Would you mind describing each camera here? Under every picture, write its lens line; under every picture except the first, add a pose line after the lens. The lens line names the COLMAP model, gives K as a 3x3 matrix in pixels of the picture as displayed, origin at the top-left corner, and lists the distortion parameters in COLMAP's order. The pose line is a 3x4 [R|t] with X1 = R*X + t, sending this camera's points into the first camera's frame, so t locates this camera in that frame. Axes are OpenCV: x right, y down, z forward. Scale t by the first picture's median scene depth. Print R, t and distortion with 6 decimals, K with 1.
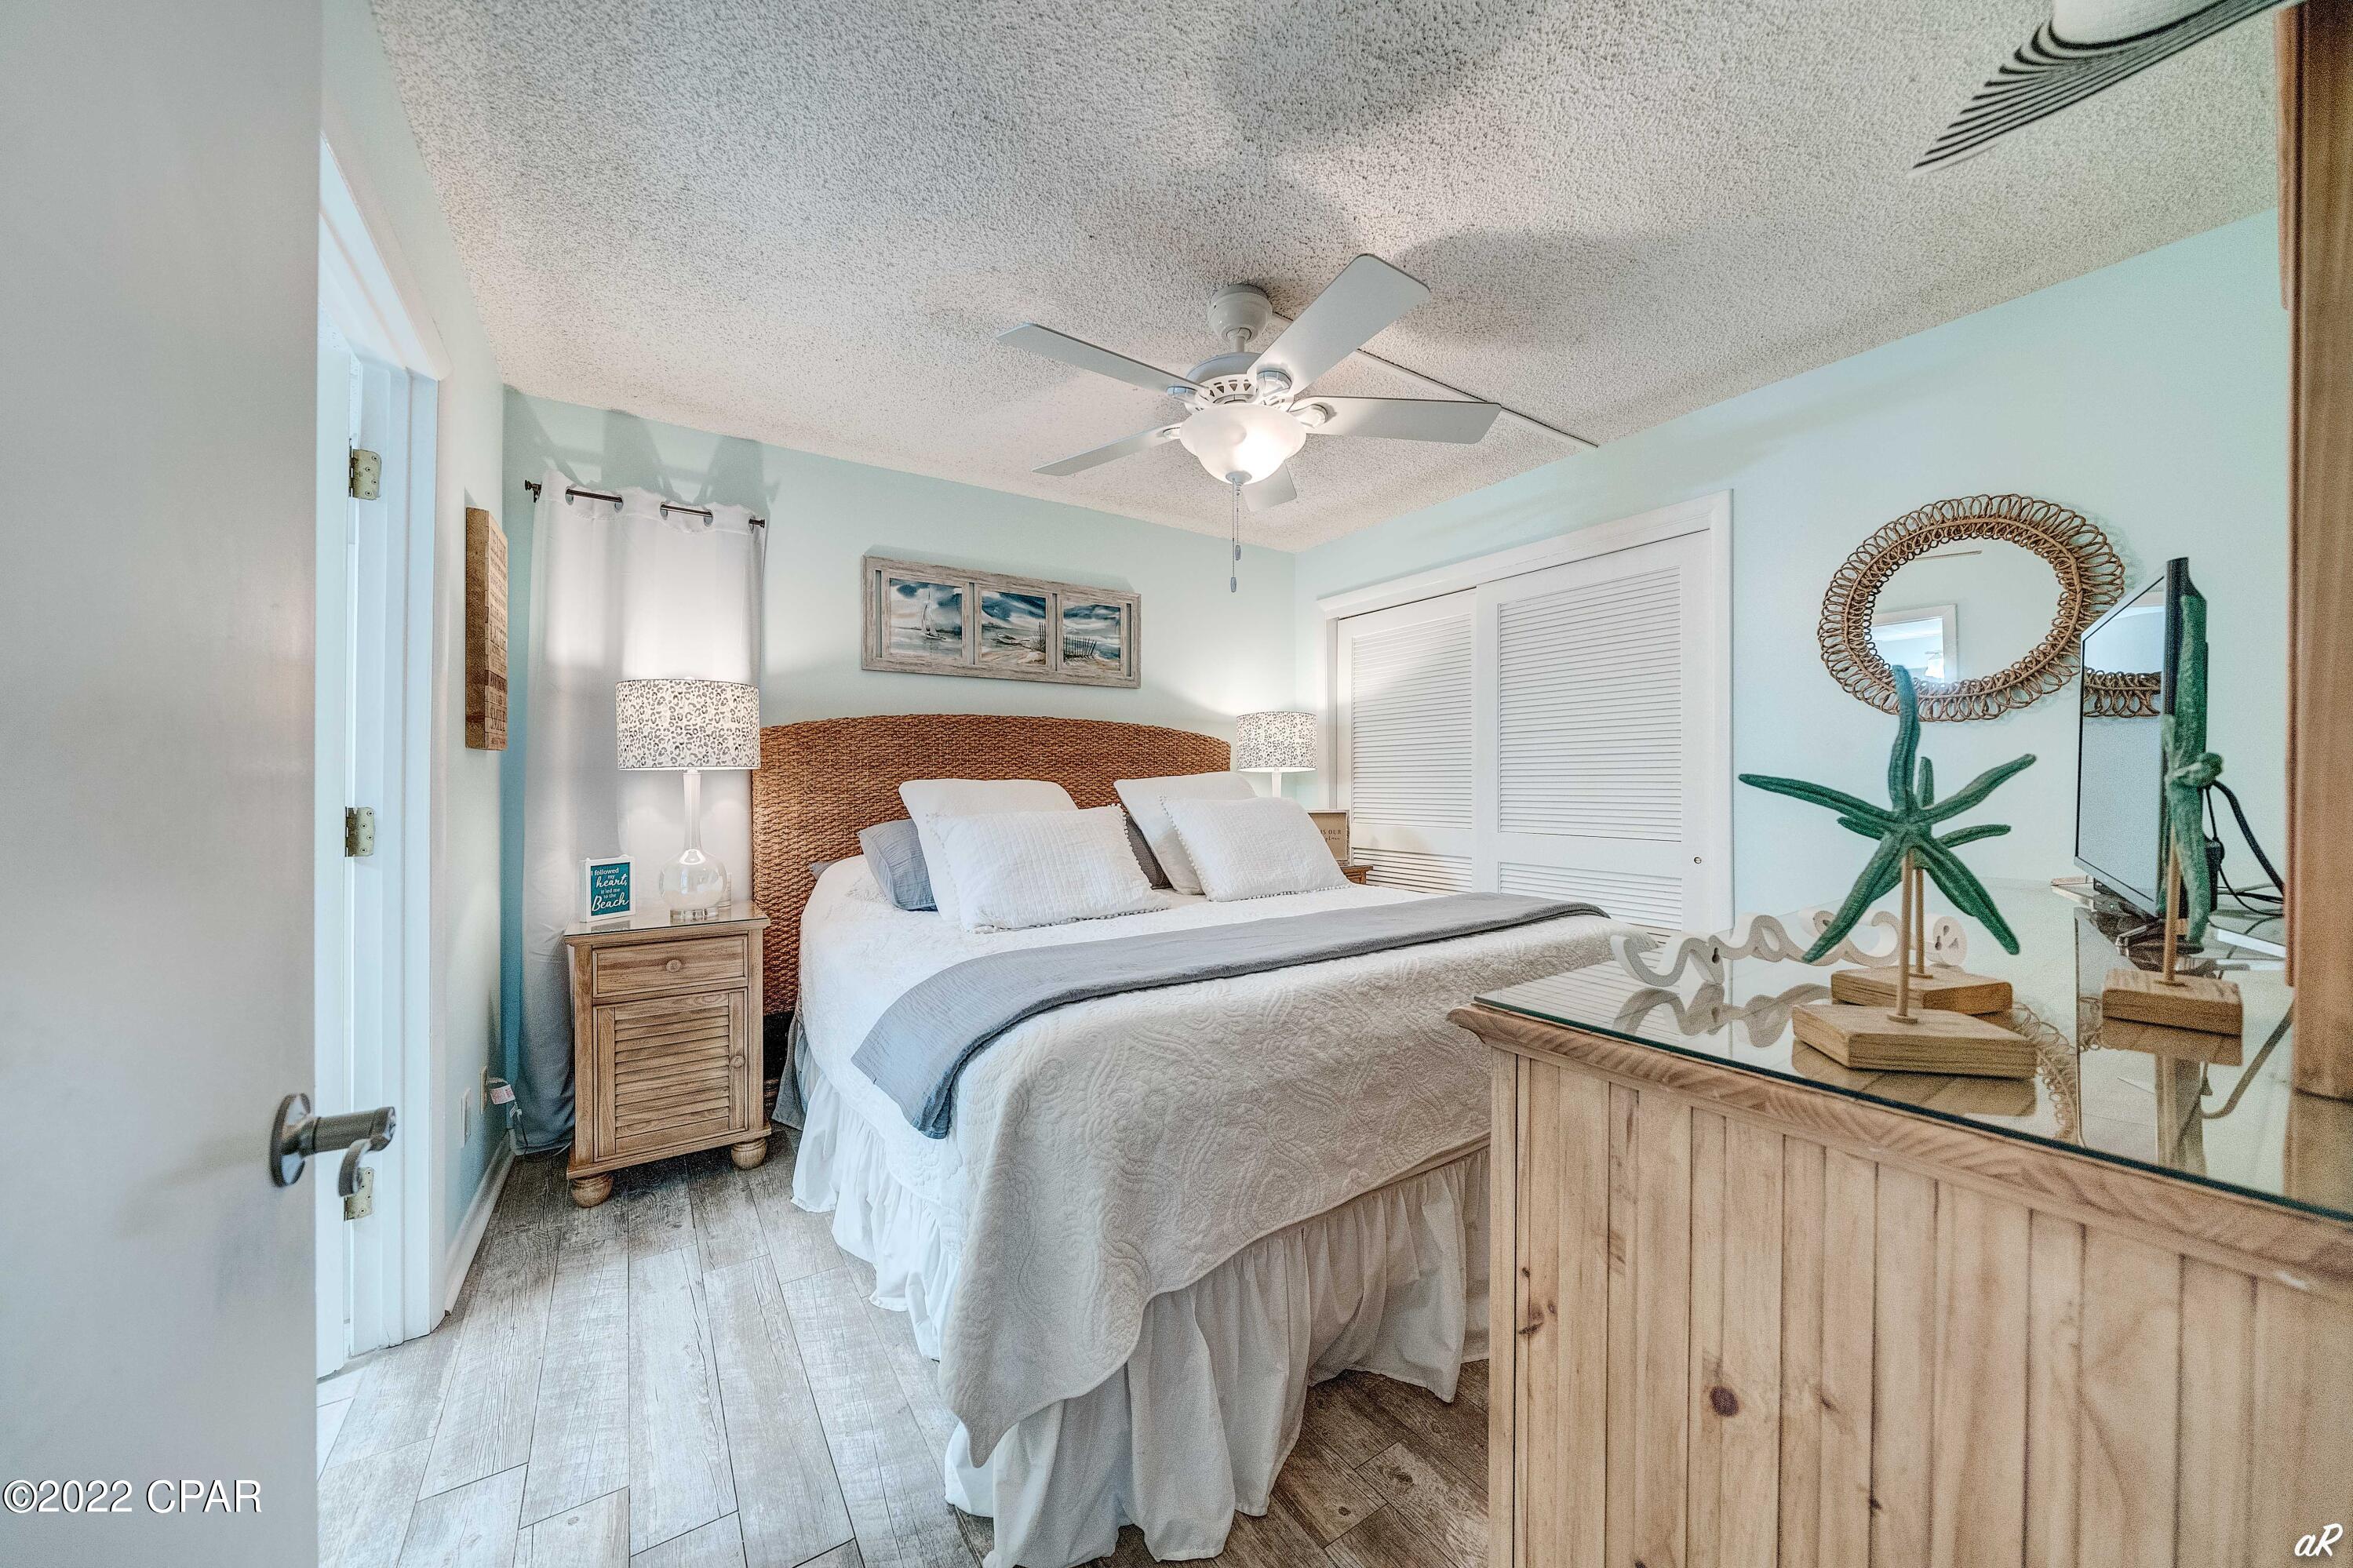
lens RADIAL K [[808.9, 0, 1163.2], [0, 808.9, 777.9], [0, 0, 1]] dist [-0.009818, 0.000223]
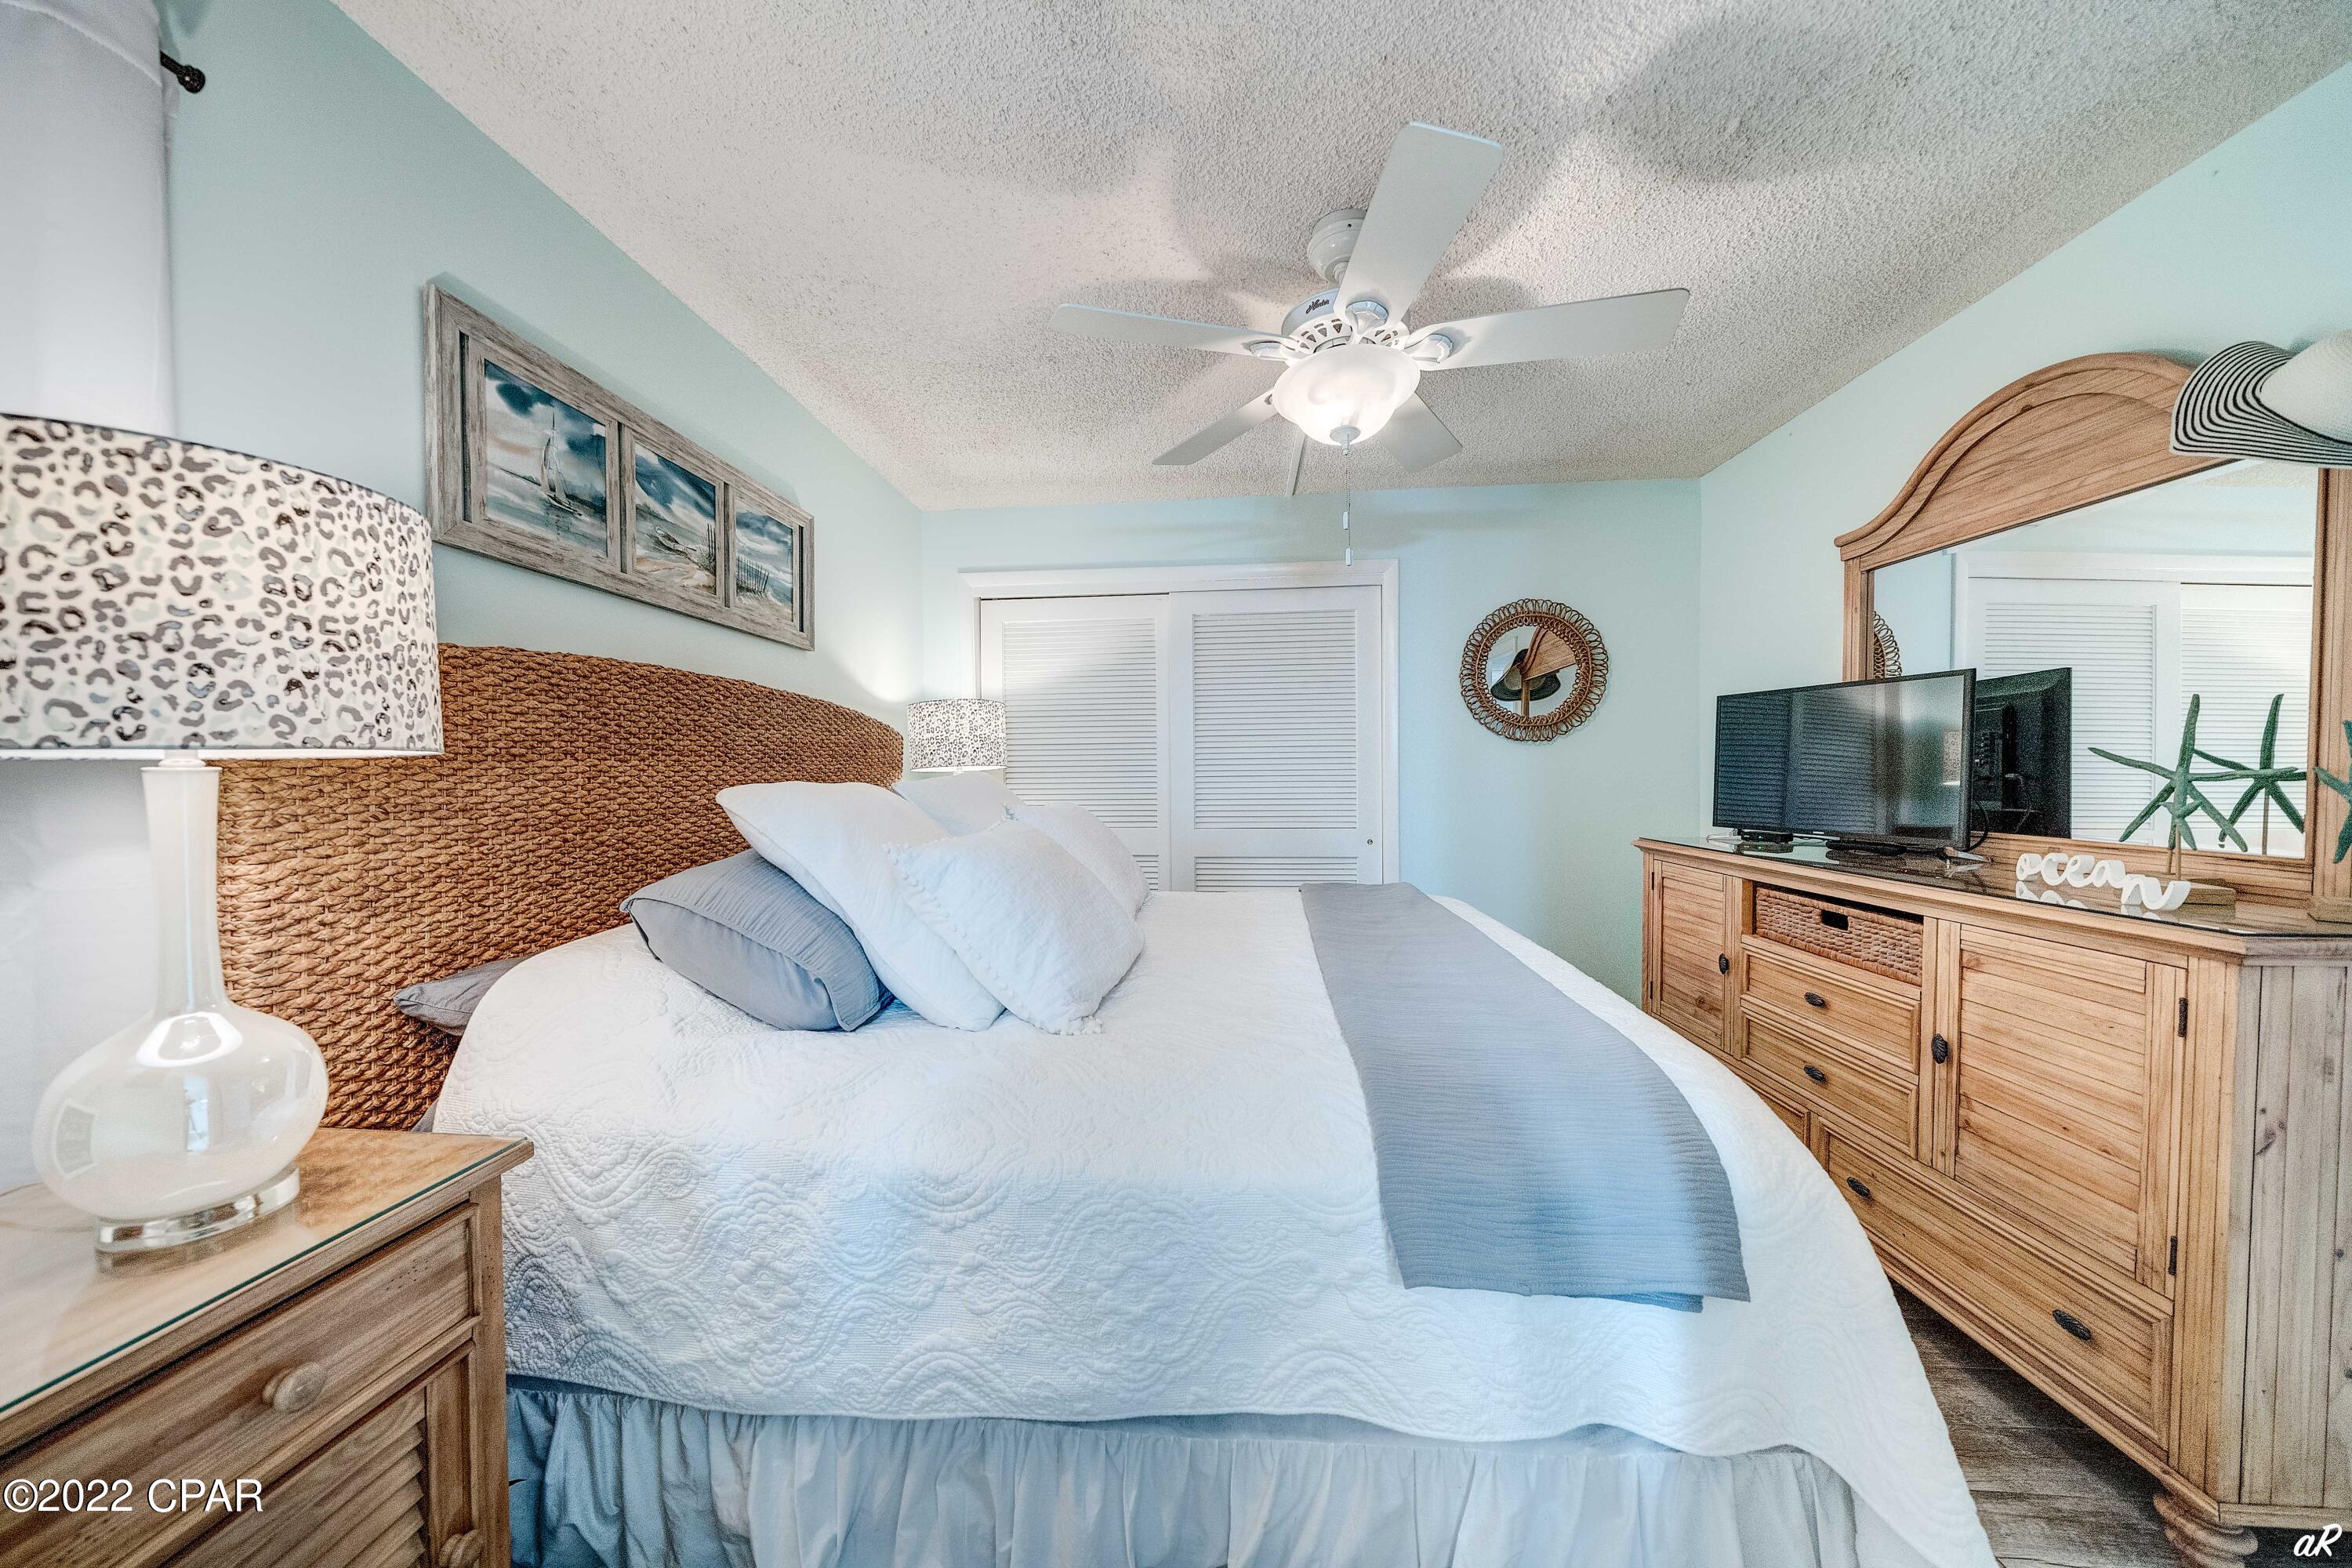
lens RADIAL K [[789.3, 0, 1156.2], [0, 789.3, 795.2], [0, 0, 1]] dist [-0.001270, -0.000116]
pose [[0.624942, -0.020233, 0.780409, -0.436656], [0.000579, 0.999676, 0.025454, -0.002016], [-0.780671, -0.015455, 0.624751, 0.379107]]
